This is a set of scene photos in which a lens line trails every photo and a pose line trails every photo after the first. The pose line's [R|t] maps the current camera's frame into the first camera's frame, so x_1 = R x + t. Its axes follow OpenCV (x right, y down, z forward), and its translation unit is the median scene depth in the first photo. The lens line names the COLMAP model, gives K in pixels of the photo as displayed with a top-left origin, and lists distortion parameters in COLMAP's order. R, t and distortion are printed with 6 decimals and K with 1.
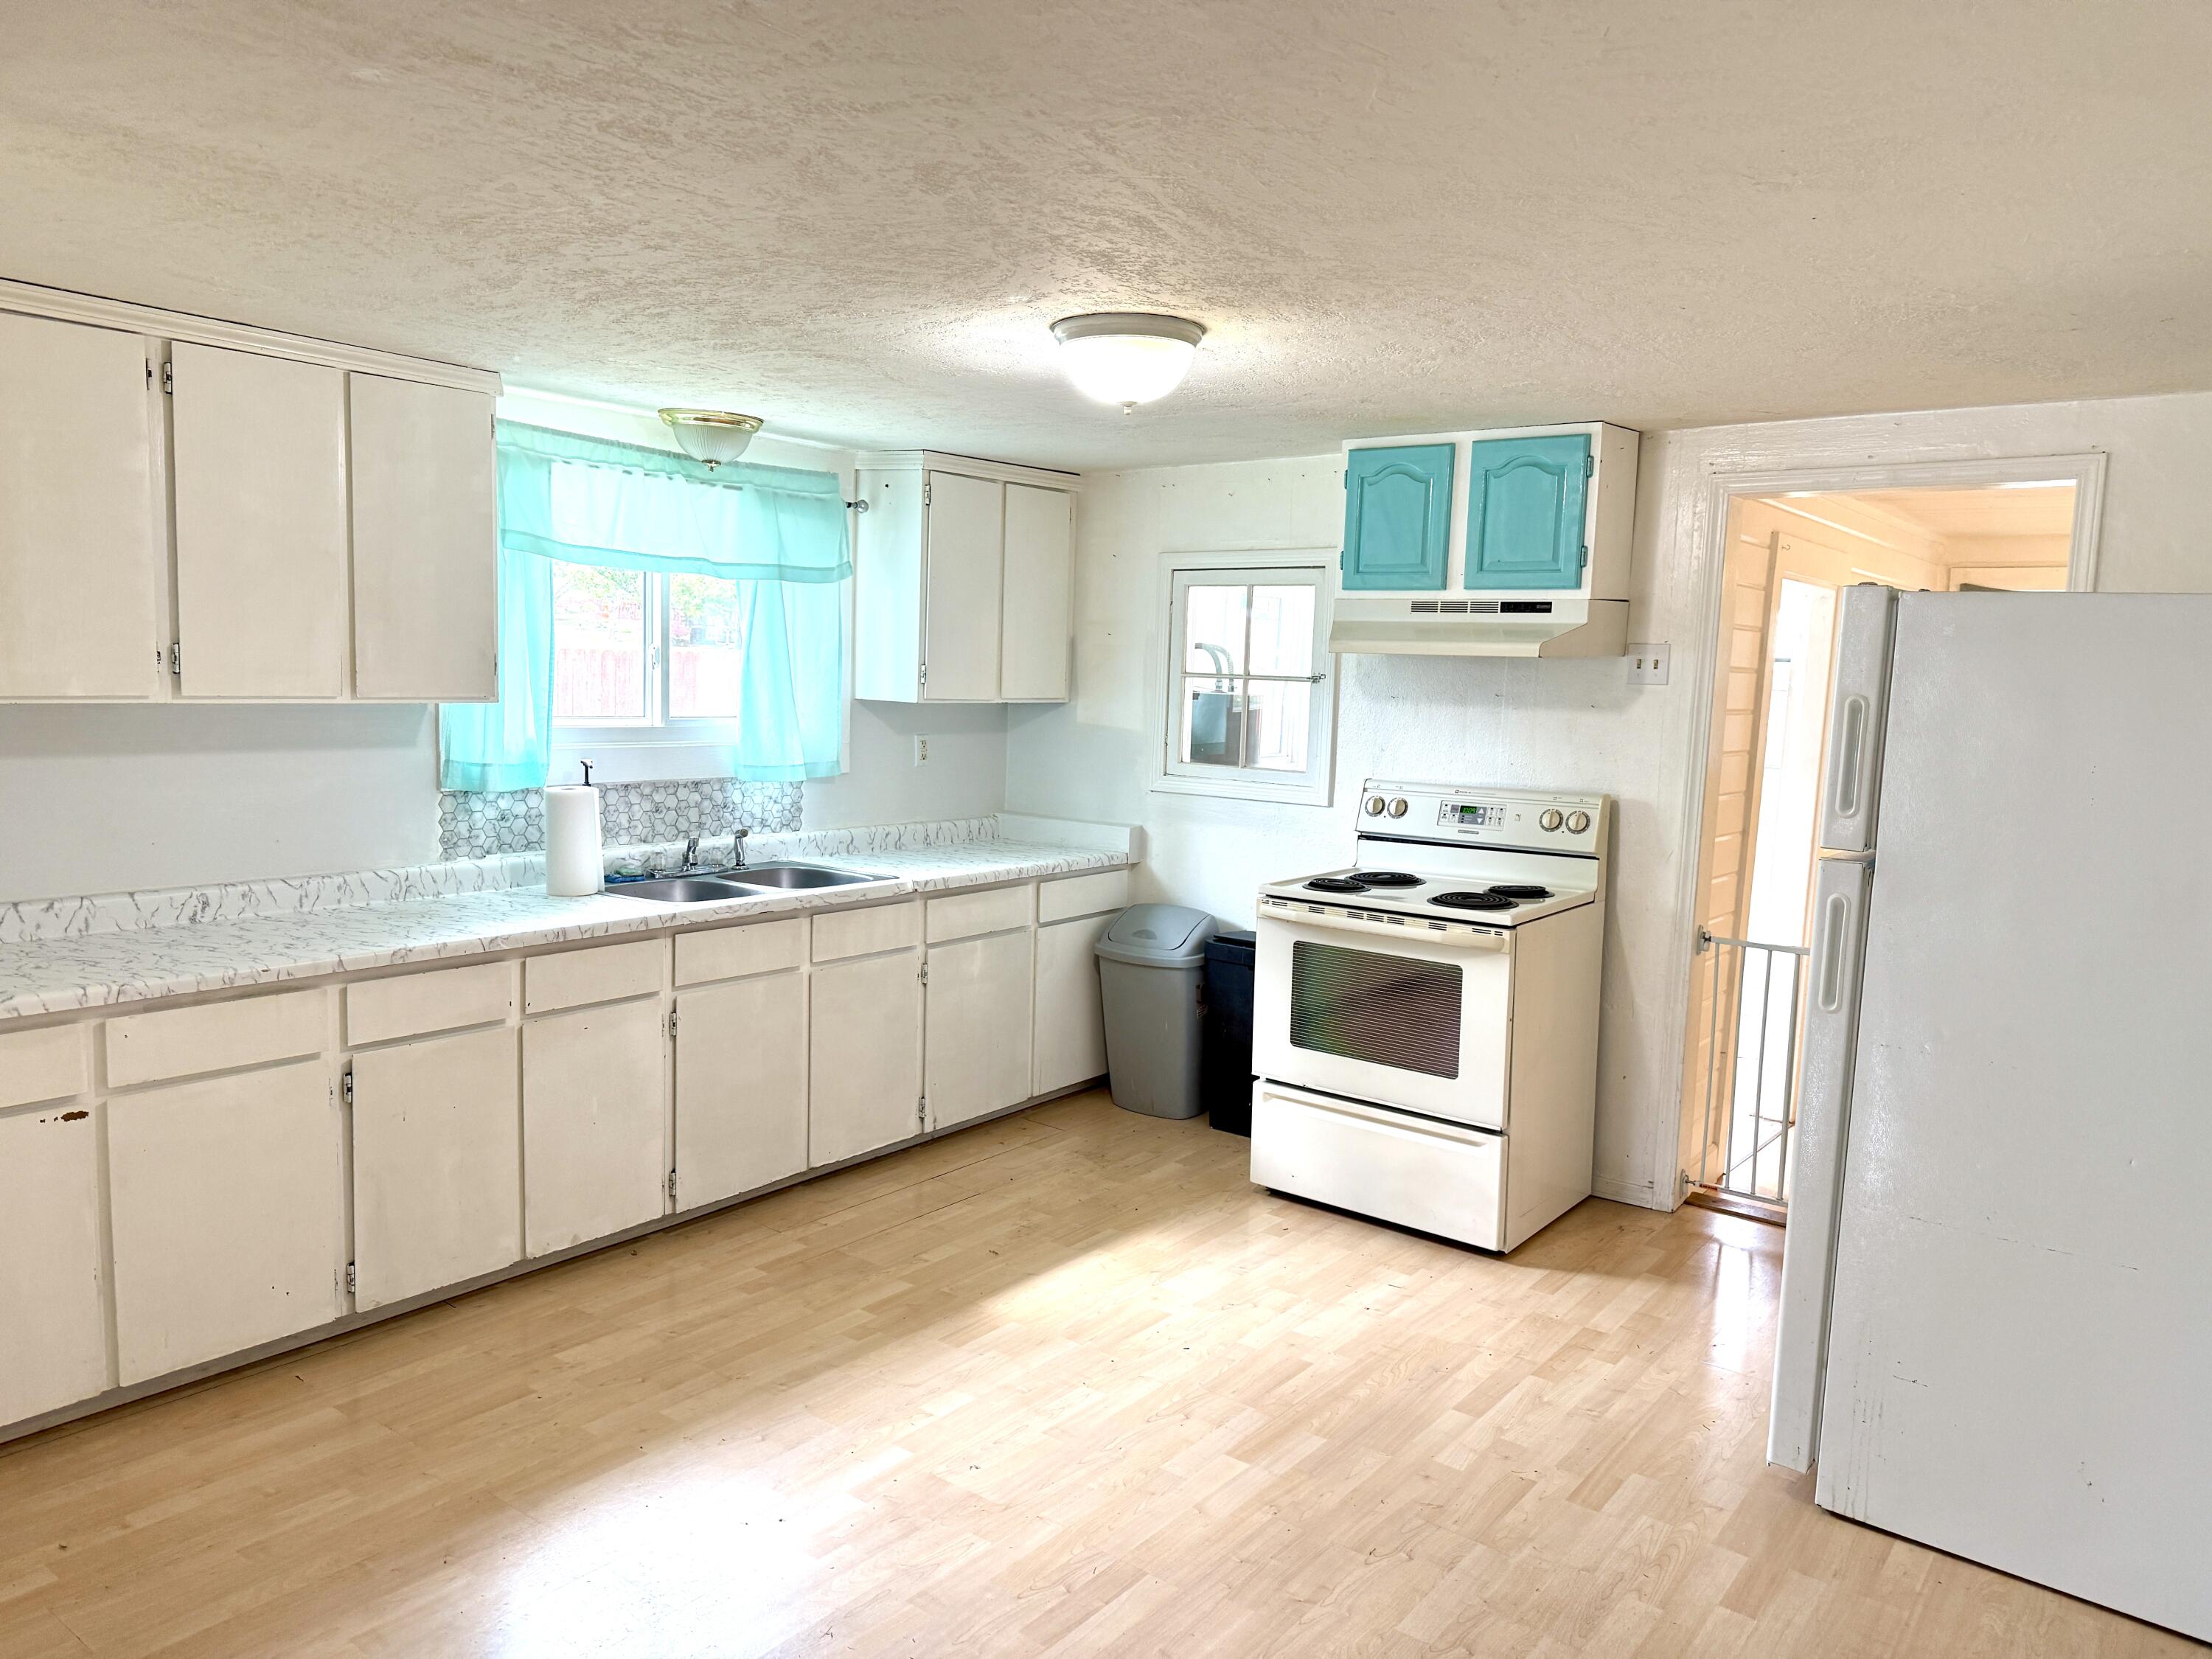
lens RADIAL K [[1539.1, 0, 1106.0], [0, 1539.1, 829.5], [0, 0, 1]] dist [0.109257, -0.166282]
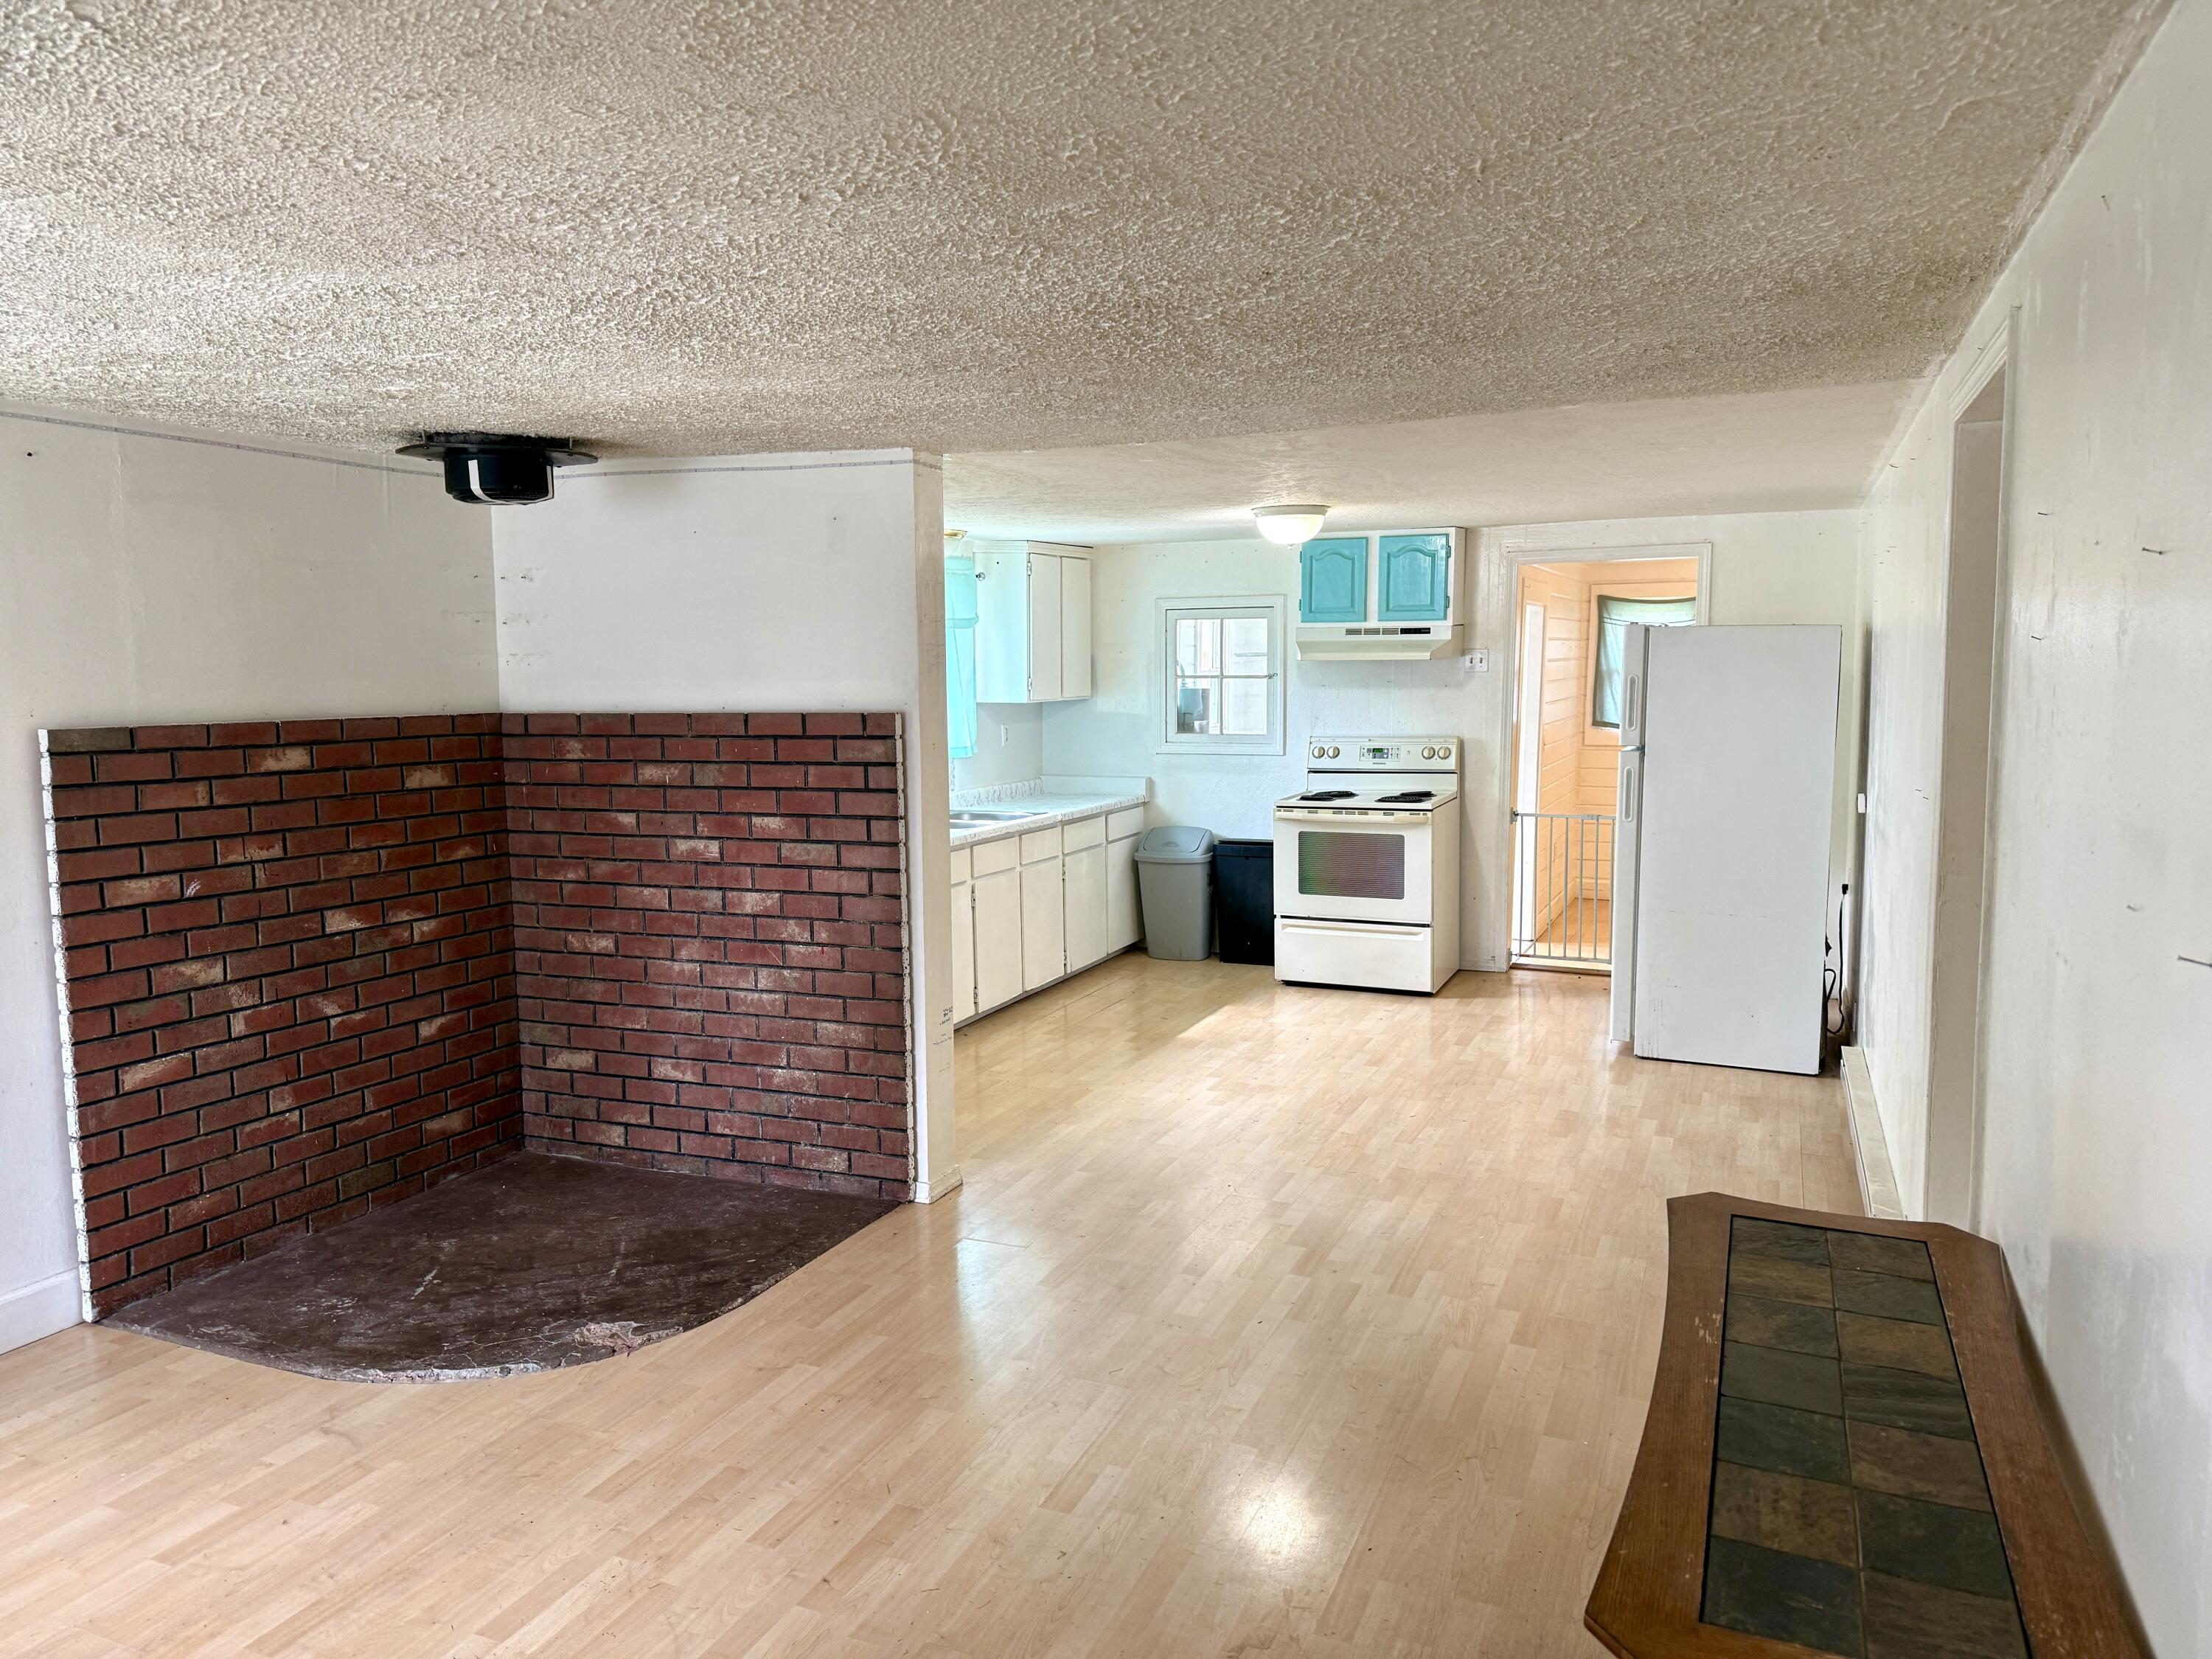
lens RADIAL K [[1539.1, 0, 1106.0], [0, 1539.1, 829.5], [0, 0, 1]] dist [0.109257, -0.166282]
pose [[0.969389, -0.066992, 0.236213, -0.476176], [0.065808, 0.997749, 0.012904, 0.033406], [-0.236546, 0.003036, 0.971616, -0.588607]]
